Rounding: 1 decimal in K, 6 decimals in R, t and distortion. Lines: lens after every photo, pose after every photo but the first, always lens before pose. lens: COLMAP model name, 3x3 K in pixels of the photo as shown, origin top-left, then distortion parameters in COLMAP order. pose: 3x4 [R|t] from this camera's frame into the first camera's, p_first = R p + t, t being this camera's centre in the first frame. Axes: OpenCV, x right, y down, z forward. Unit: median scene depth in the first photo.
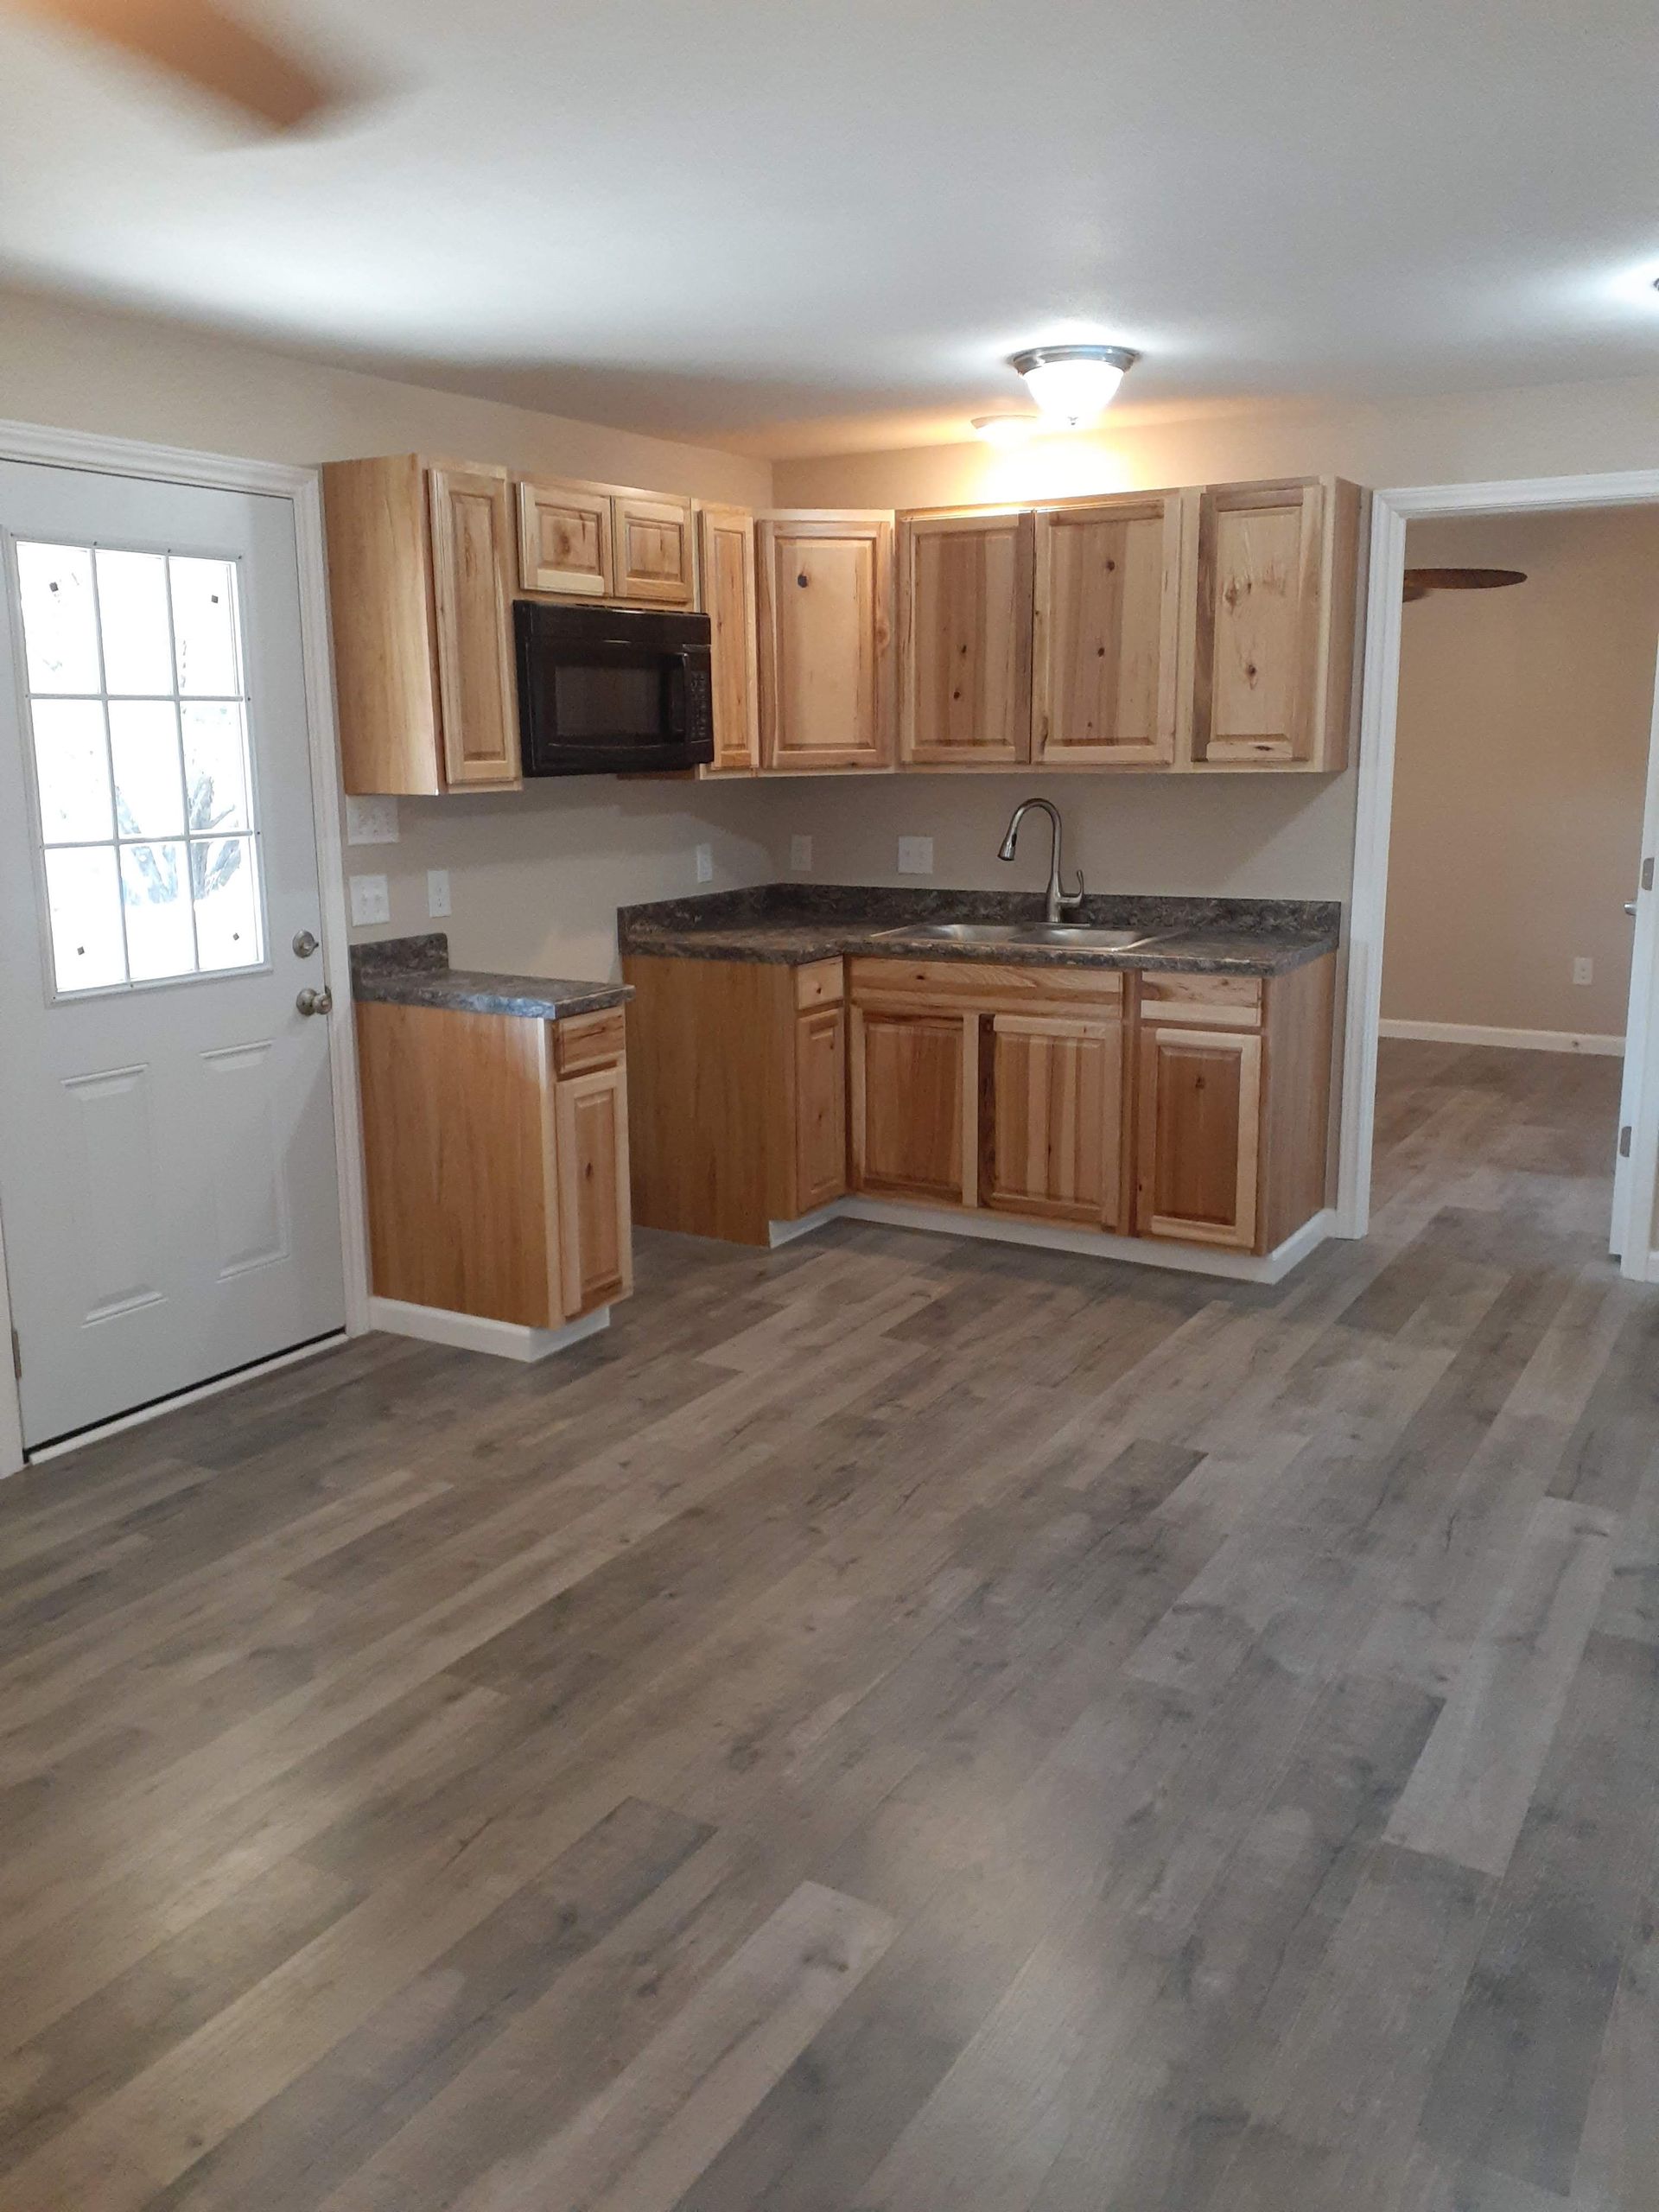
lens RADIAL K [[1788.1, 0, 830.1], [0, 1788.1, 1094.7], [0, 0, 1]] dist [0.073590, -0.118876]
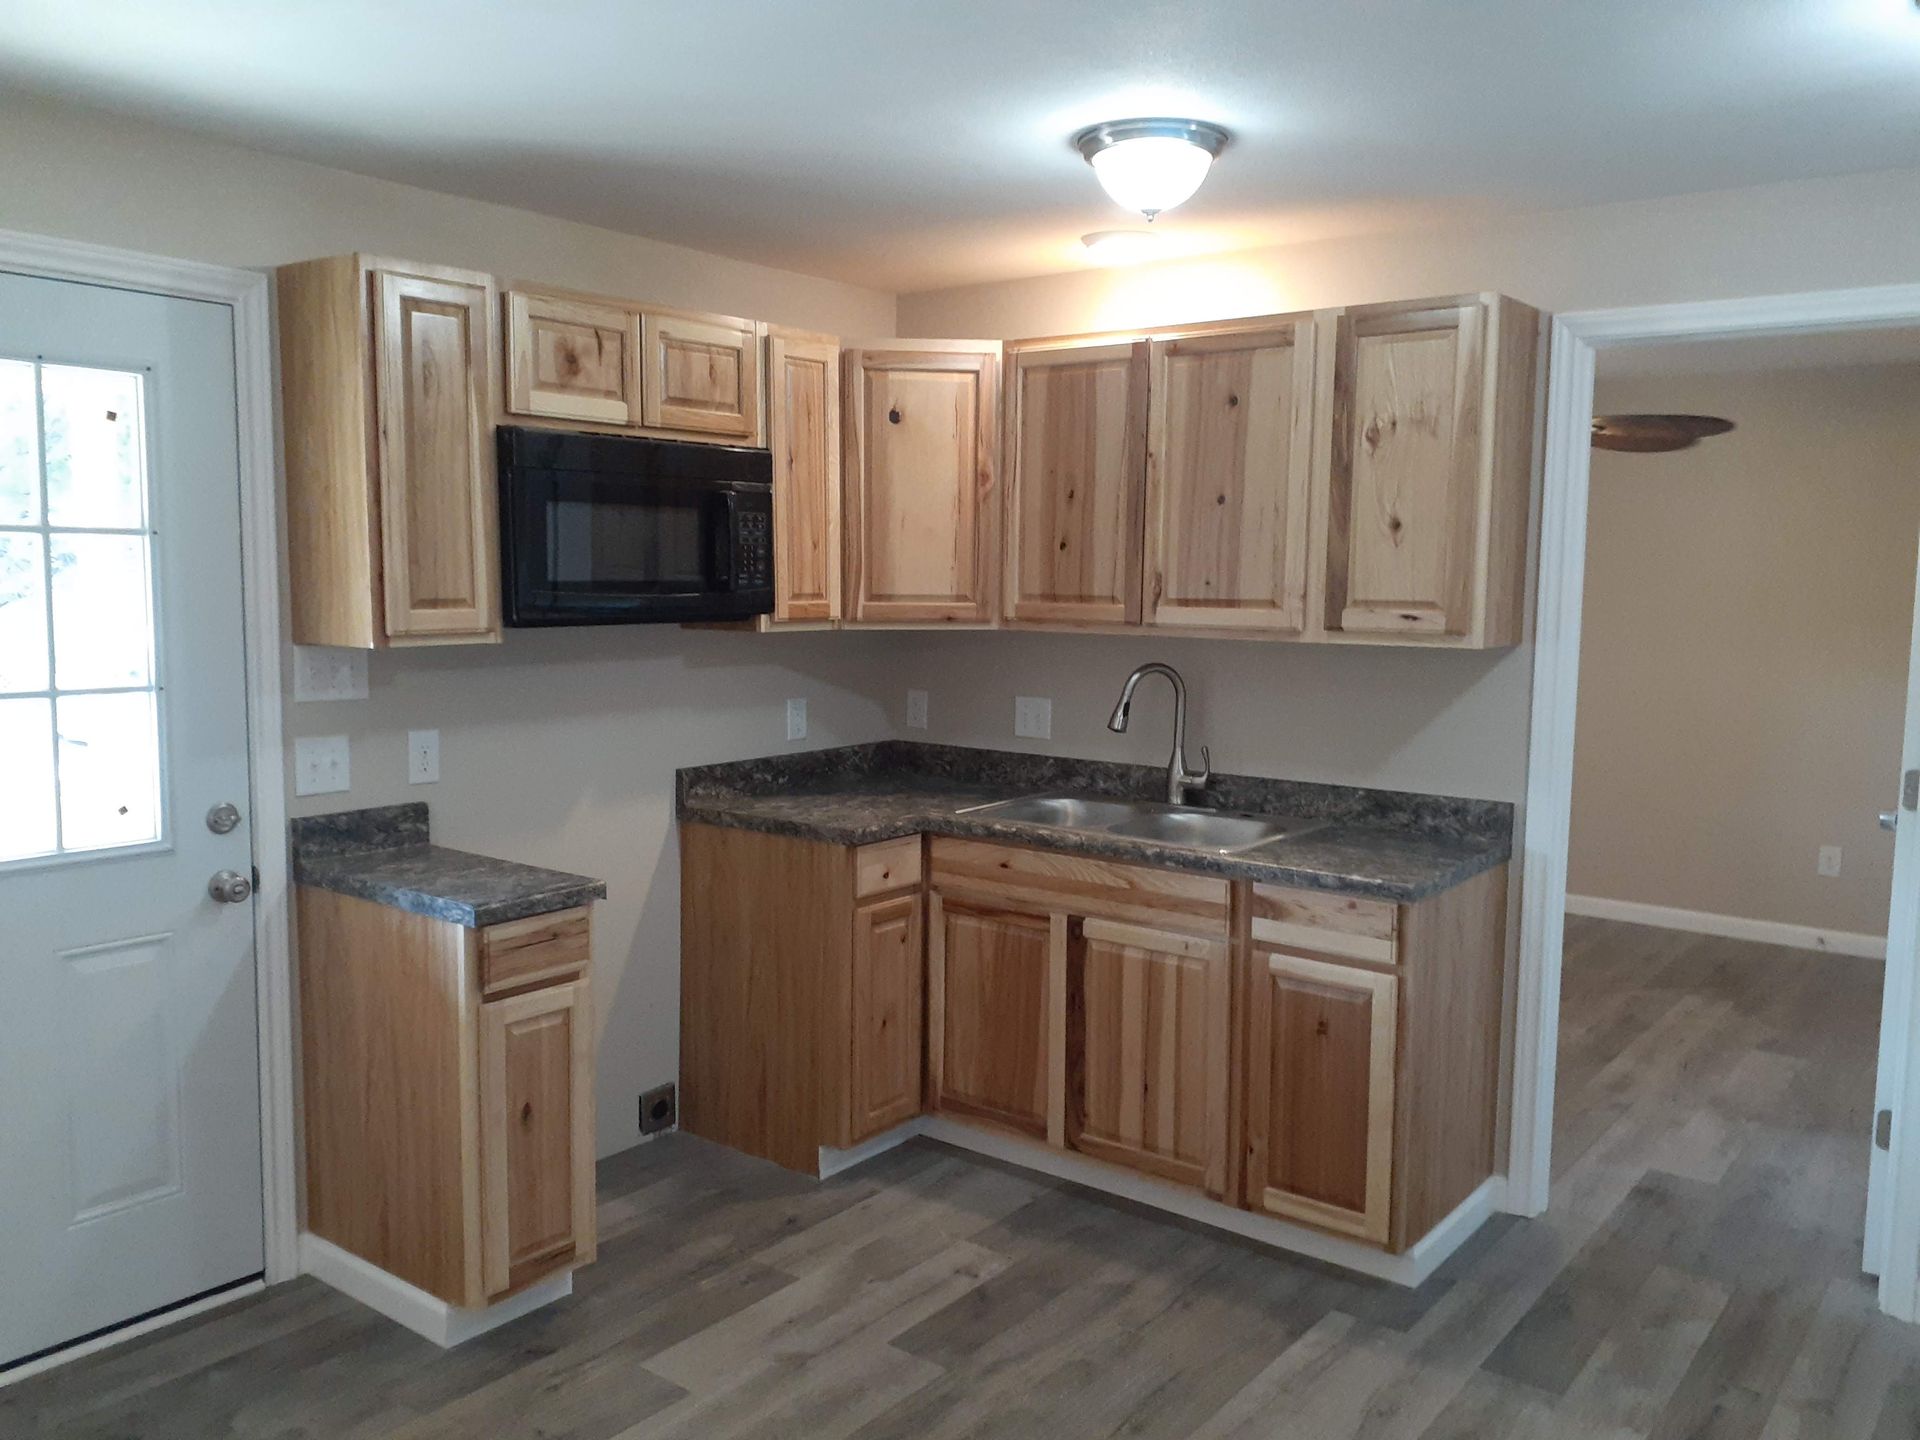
lens RADIAL K [[1552.1, 0, 950.4], [0, 1552.1, 720.9], [0, 0, 1]] dist [0.073590, -0.118876]
pose [[0.992377, 0.035640, -0.117970, 0.119097], [-0.047443, 0.993975, -0.098803, -0.065723], [0.113738, 0.103647, 0.988090, 0.279138]]
